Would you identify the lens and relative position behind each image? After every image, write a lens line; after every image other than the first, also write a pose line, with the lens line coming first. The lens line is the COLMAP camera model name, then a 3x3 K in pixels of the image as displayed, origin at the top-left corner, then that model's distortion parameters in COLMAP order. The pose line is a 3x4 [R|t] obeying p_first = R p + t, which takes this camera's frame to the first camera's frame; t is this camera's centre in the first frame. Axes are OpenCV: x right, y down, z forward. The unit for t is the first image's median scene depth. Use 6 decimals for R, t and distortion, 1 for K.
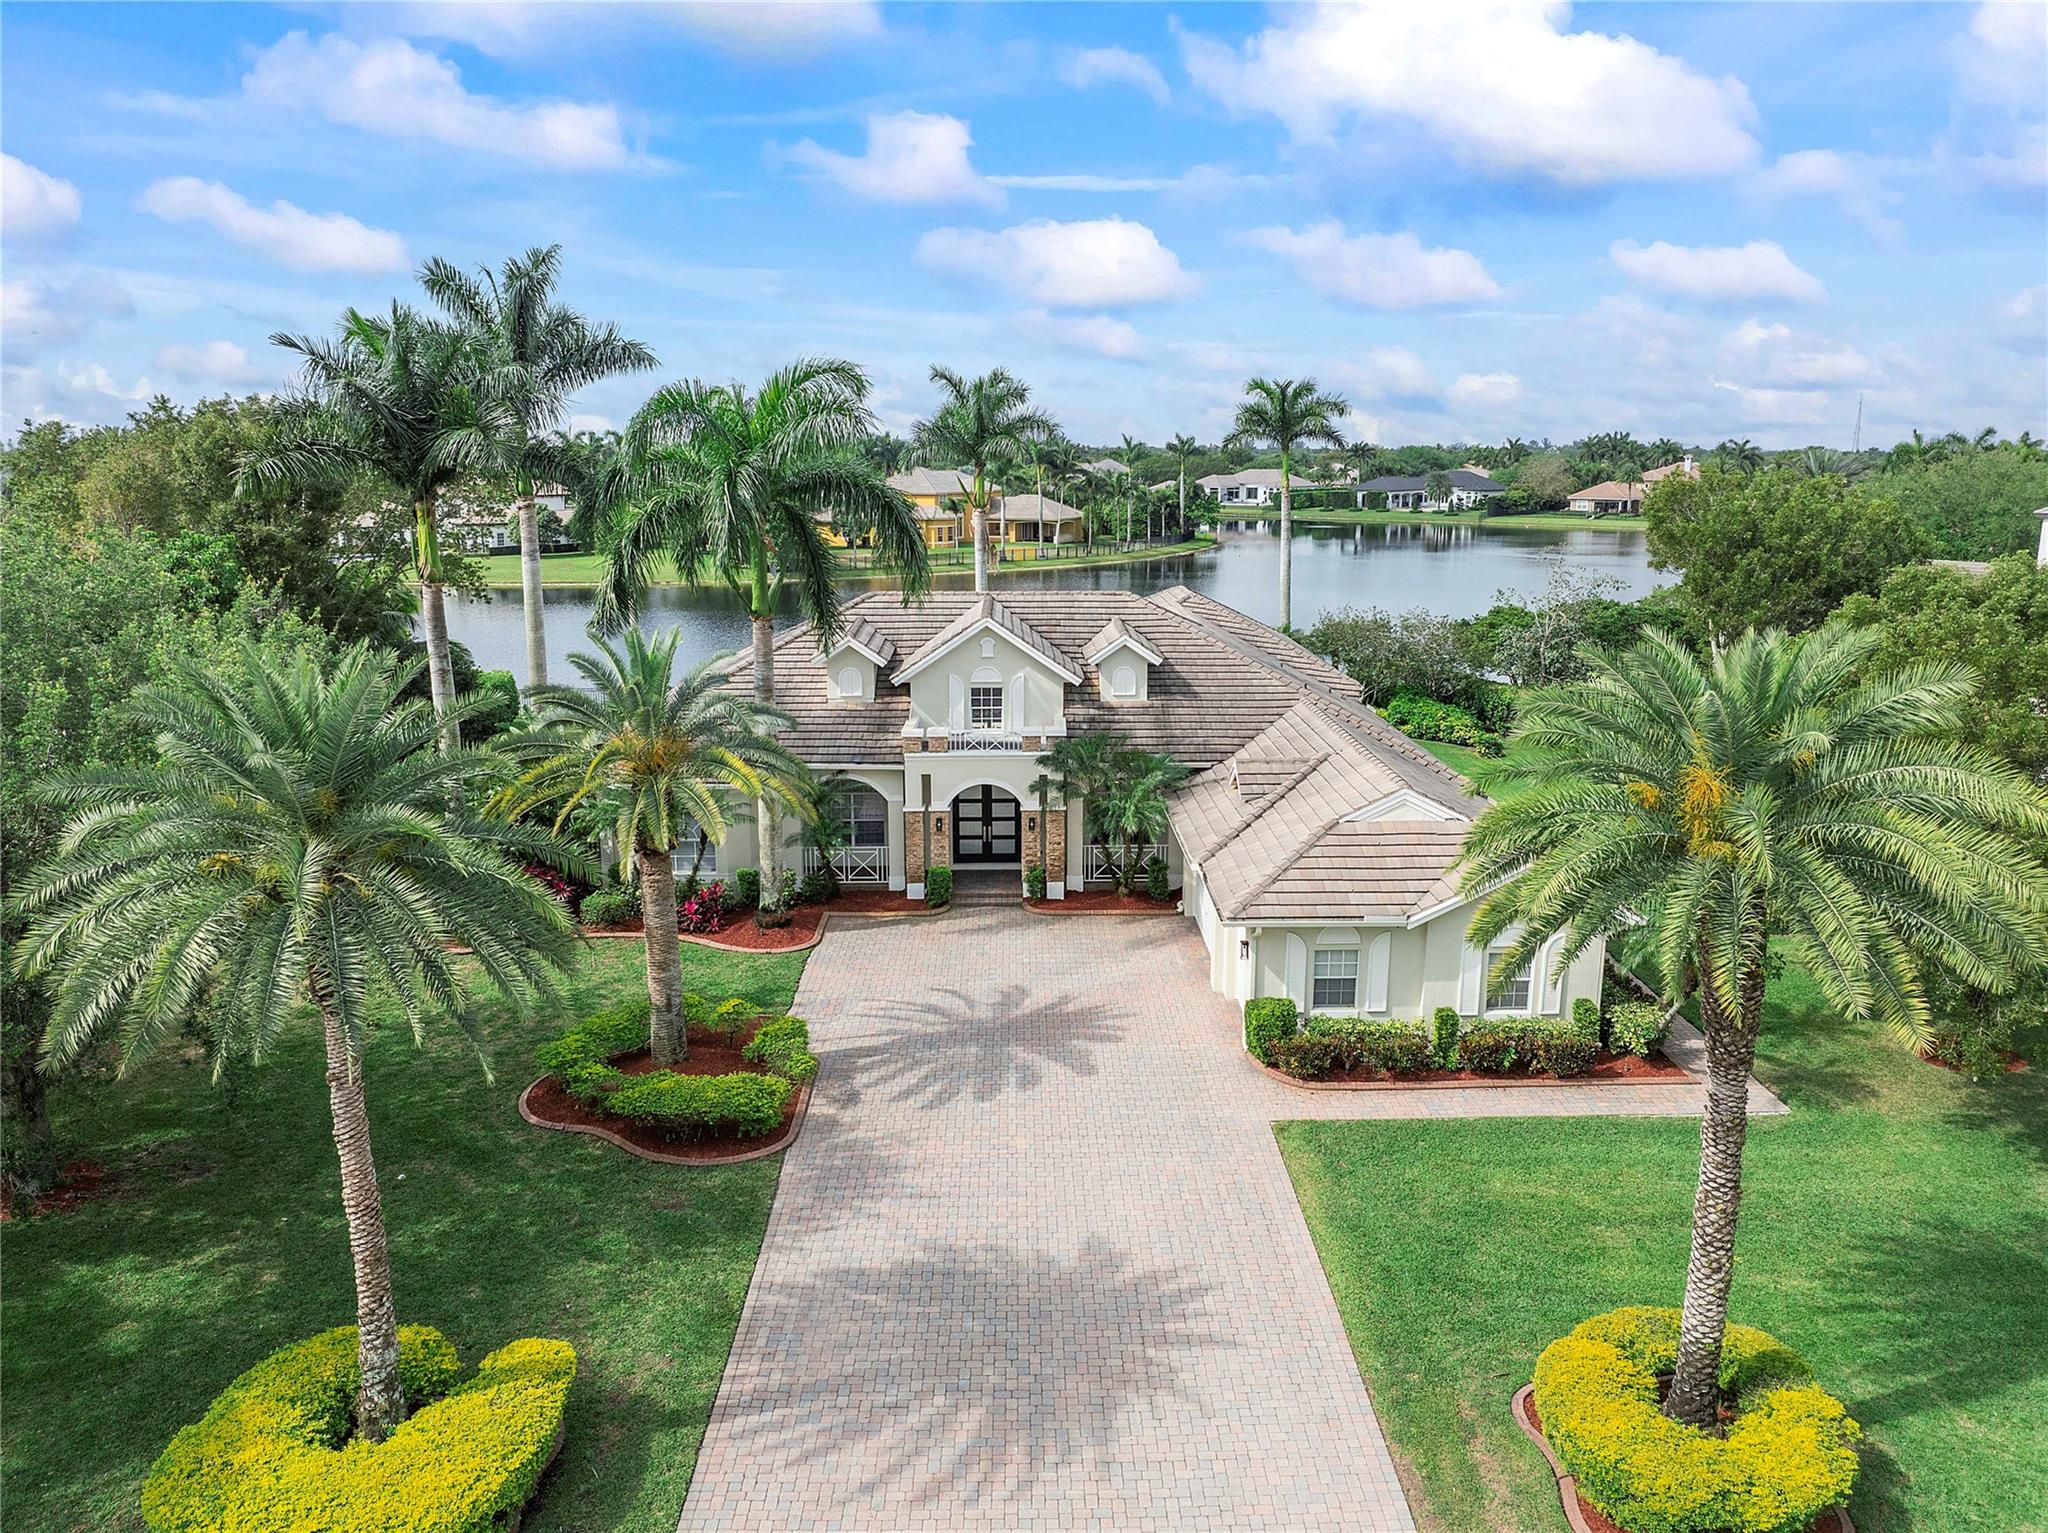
lens RADIAL K [[1454.6, 0, 1030.9], [0, 1454.6, 761.4], [0, 0, 1]] dist [-0.029107, -0.005881]
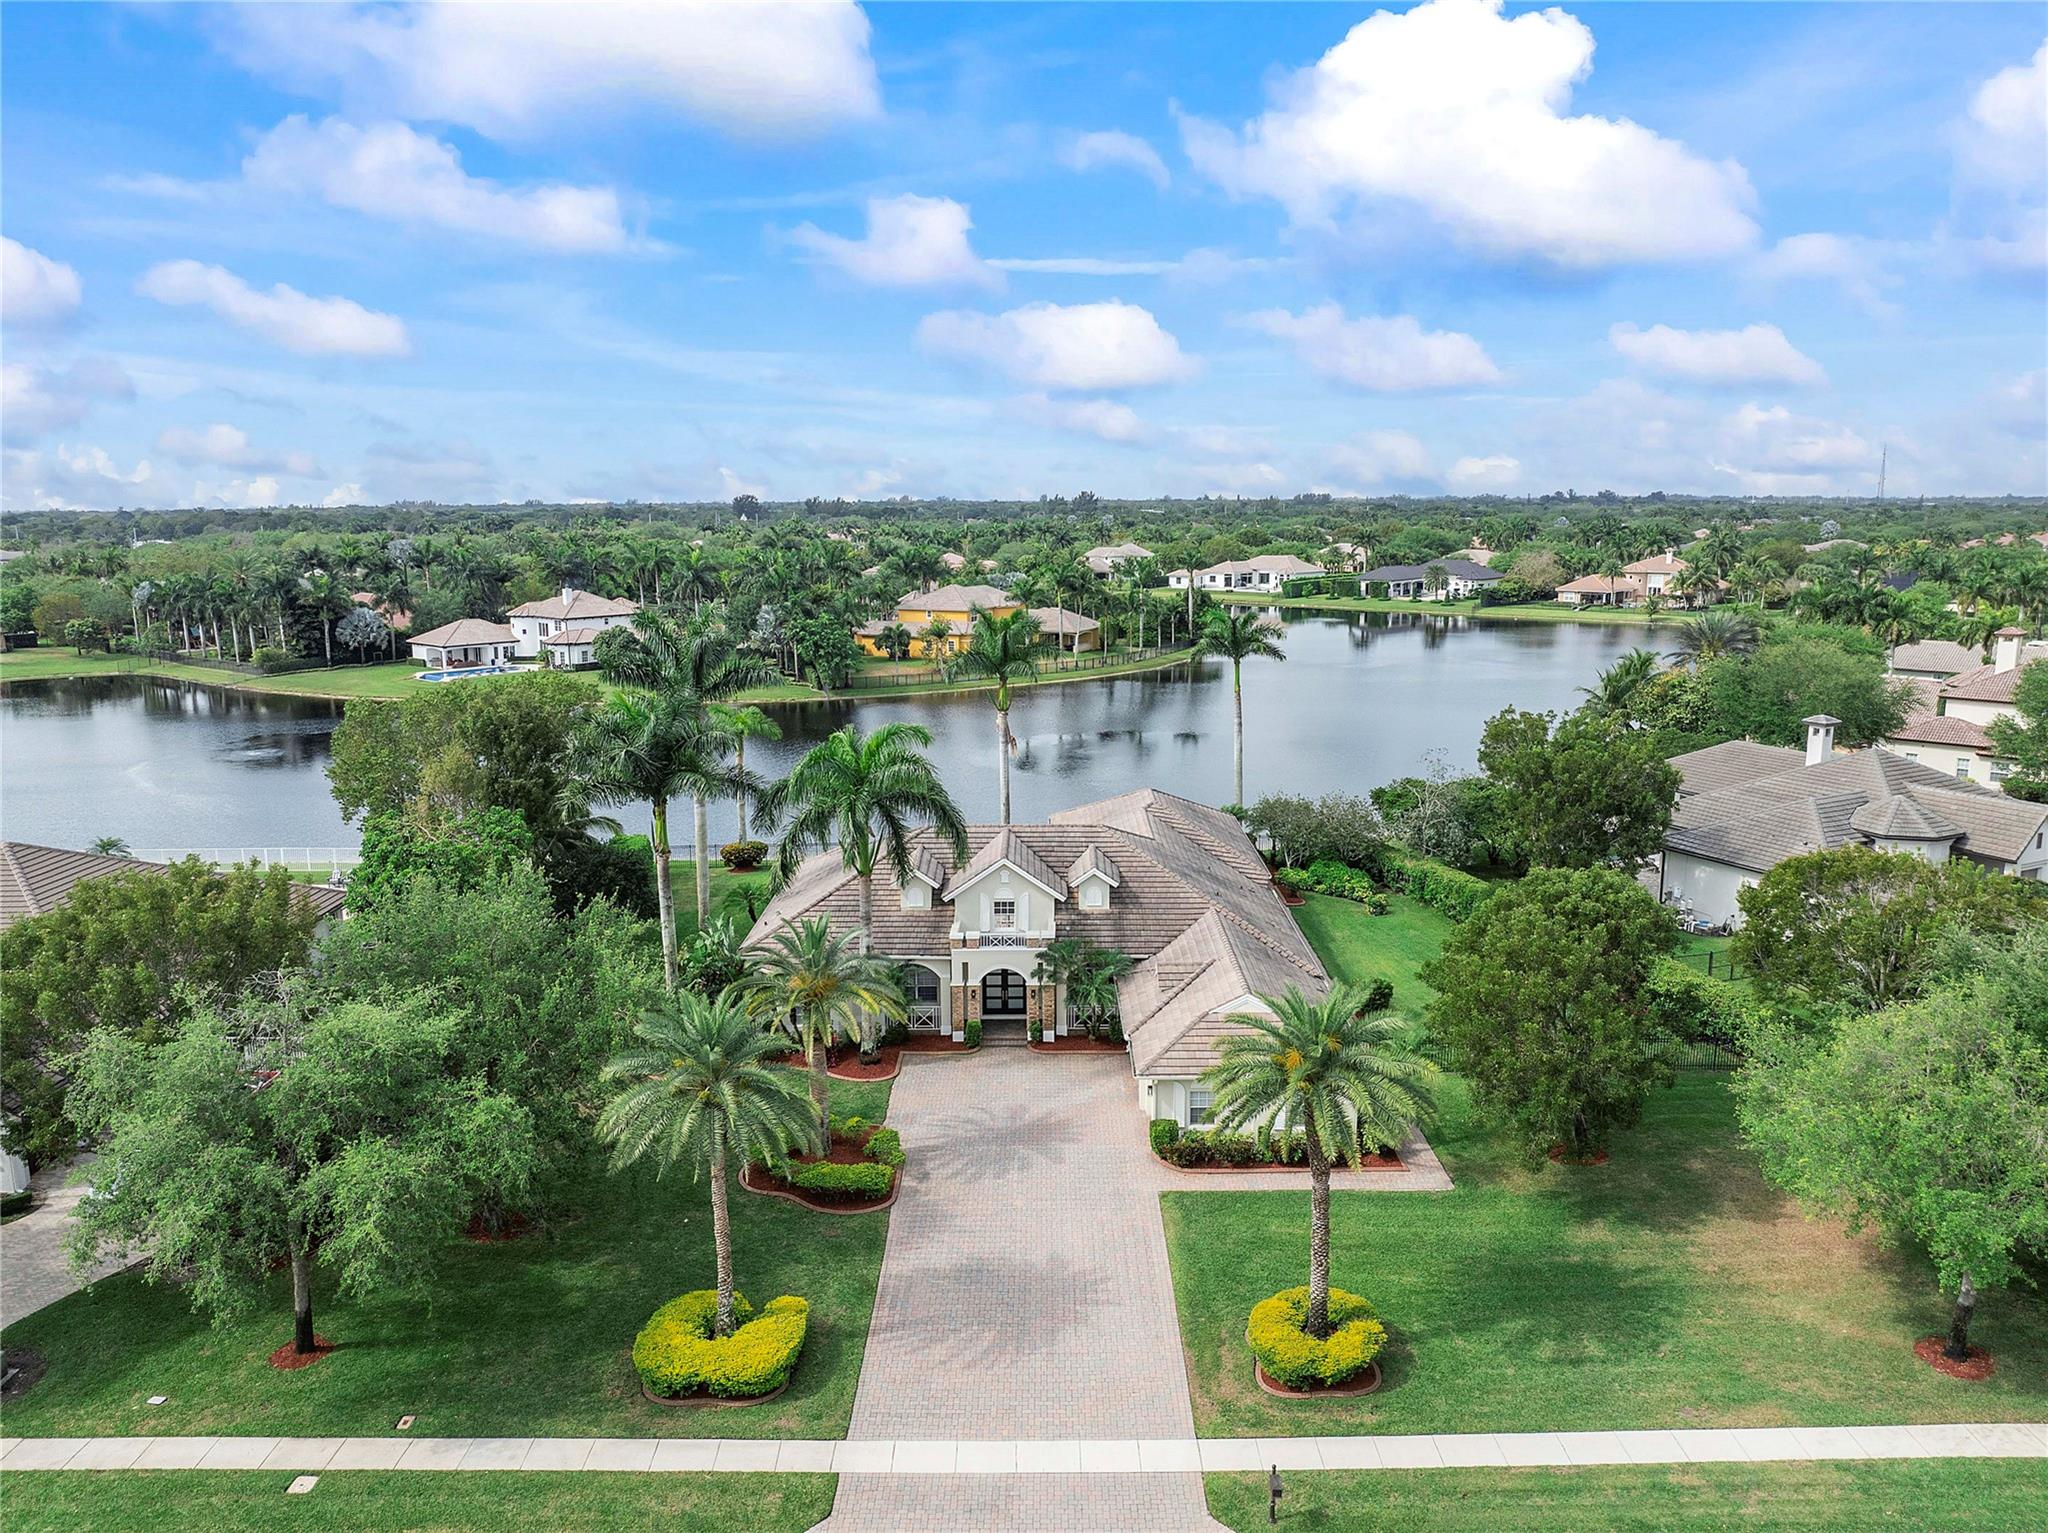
lens RADIAL K [[1452.5, 0, 1025.6], [0, 1452.5, 771.5], [0, 0, 1]] dist [-0.014980, -0.041756]
pose [[0.999694, -0.001824, -0.024673, 0.034418], [0.001227, 0.999707, -0.024182, -0.171982], [0.024710, 0.024144, 0.999403, -0.610221]]
